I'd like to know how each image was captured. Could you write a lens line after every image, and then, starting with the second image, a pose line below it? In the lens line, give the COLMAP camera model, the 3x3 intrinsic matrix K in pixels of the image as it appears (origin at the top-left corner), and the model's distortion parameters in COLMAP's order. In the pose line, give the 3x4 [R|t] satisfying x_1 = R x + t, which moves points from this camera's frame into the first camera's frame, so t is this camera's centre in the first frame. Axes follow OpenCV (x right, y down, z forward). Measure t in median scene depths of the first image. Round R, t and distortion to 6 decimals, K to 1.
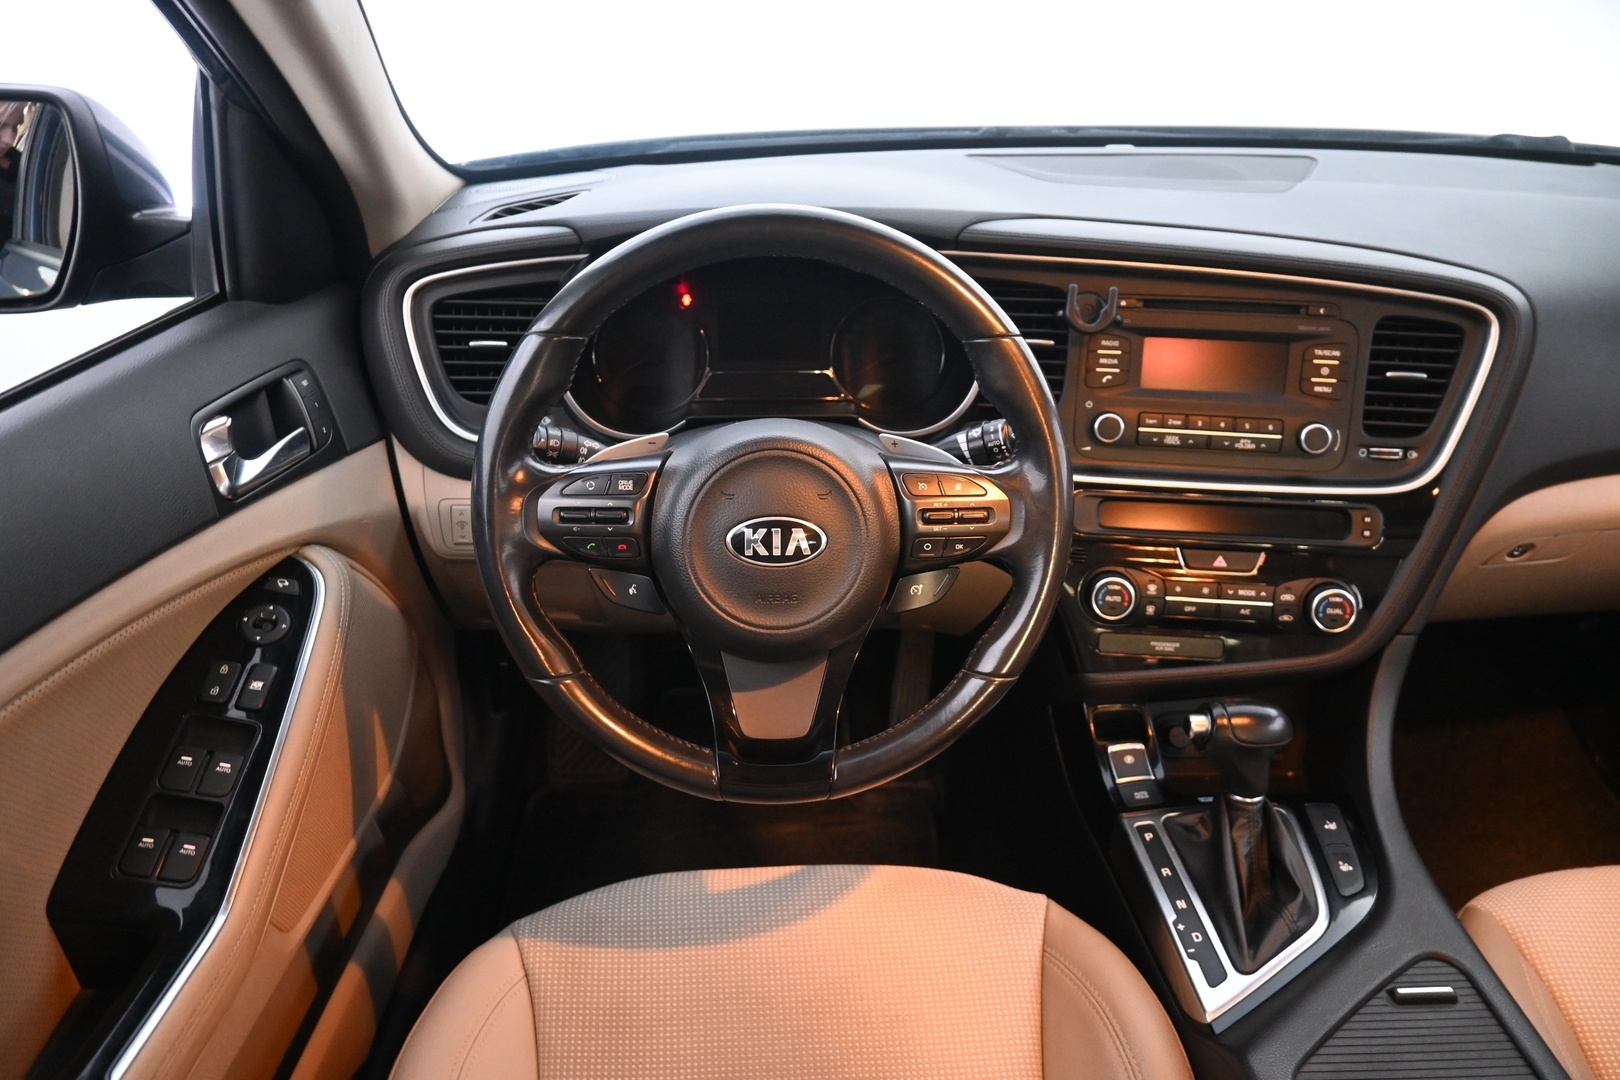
lens RADIAL K [[1107.2, 0, 810.0], [0, 1107.2, 540.0], [0, 0, 1]] dist [0.001258, 0.000222]
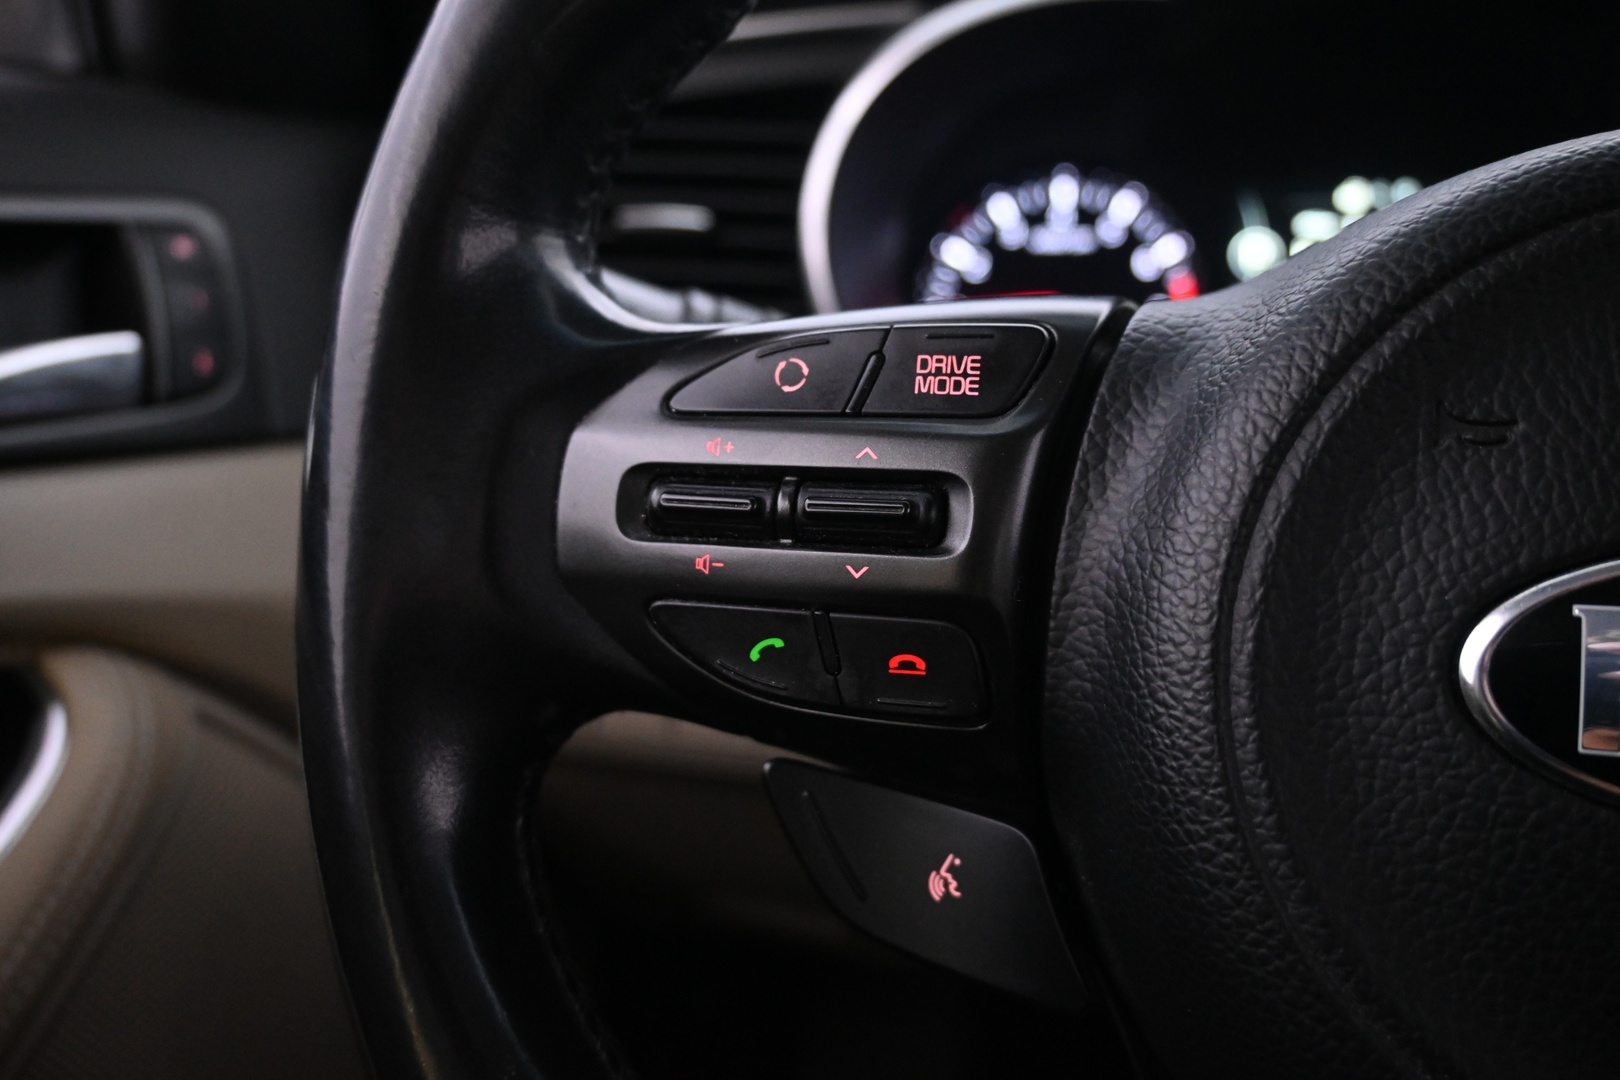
lens RADIAL K [[1369.2, 0, 810.0], [0, 1369.2, 540.0], [0, 0, 1]] dist [-0.001388, -0.000490]
pose [[0.954634, 0.040985, -0.294946, -0.112794], [-0.093842, 0.981420, -0.167359, 0.027976], [0.282607, 0.187445, 0.940743, 0.751172]]
